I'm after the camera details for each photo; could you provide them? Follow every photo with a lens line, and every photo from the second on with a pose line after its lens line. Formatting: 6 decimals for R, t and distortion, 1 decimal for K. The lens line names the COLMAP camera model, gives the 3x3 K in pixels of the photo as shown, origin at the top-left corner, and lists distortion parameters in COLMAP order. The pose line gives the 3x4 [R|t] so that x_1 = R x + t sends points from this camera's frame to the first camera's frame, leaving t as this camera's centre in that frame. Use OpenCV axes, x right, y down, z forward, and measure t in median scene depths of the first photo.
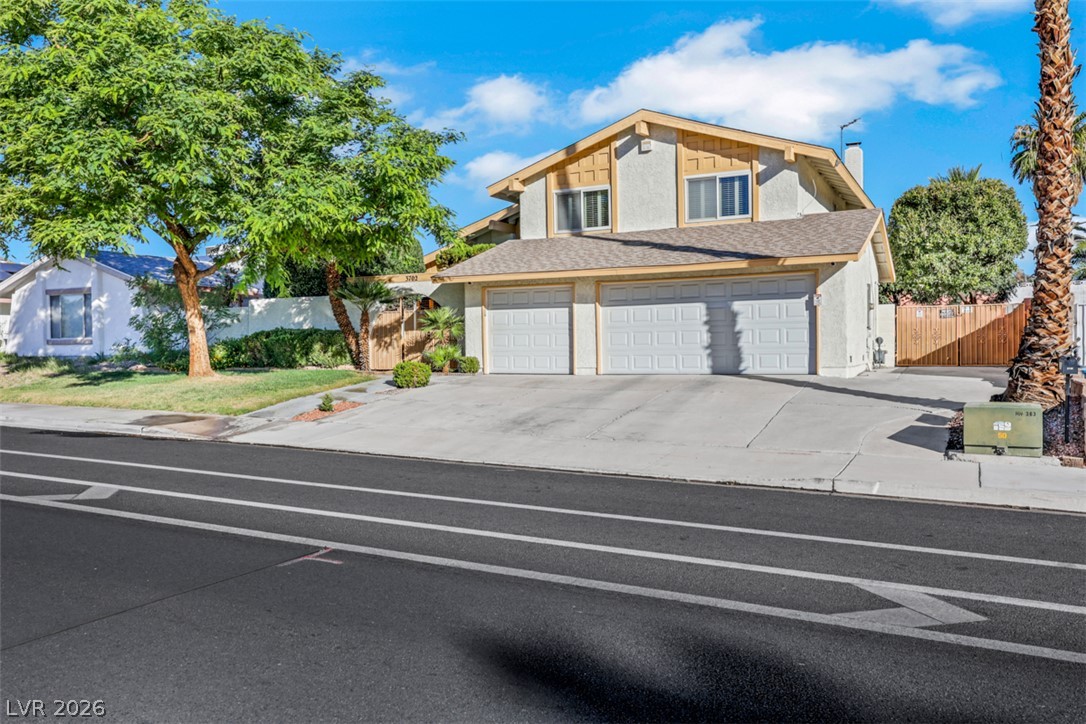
lens RADIAL K [[839.5, 0, 543.0], [0, 839.5, 362.0], [0, 0, 1]] dist [0.009397, 0.001644]
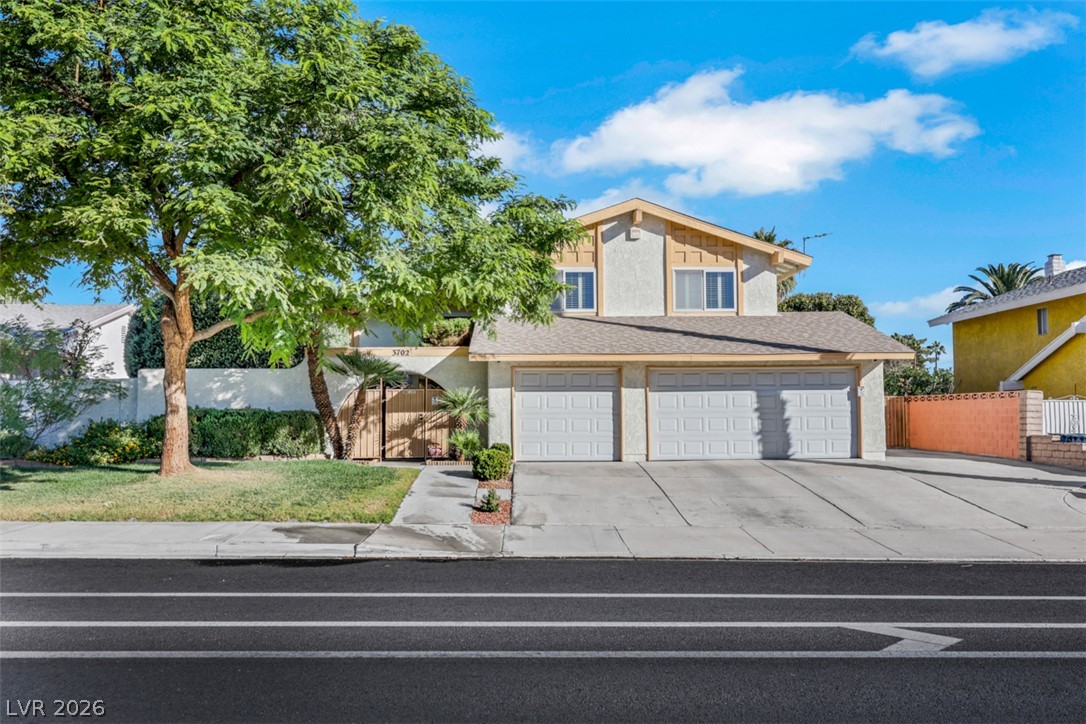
lens RADIAL K [[898.0, 0, 543.0], [0, 898.0, 362.0], [0, 0, 1]] dist [0.005151, 0.002419]
pose [[0.874767, 0.039950, 0.482894, -0.517661], [0.005255, 0.995754, -0.091899, -0.003939], [-0.484516, 0.082928, 0.870843, 0.126716]]
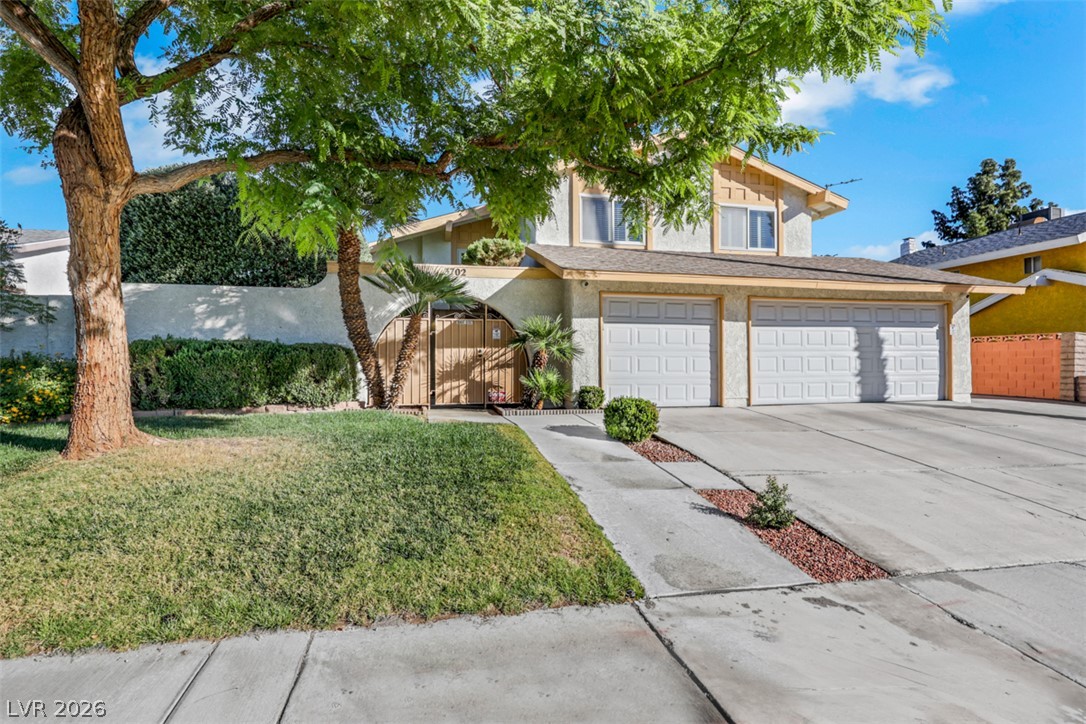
lens RADIAL K [[539.7, 0, 536.5], [0, 539.7, 358.9], [0, 0, 1]] dist [0.000562, 0.000161]
pose [[0.769944, 0.020095, 0.637795, -0.418617], [0.007019, 0.999177, -0.039955, -0.011482], [-0.638073, 0.035240, 0.769169, 0.671579]]
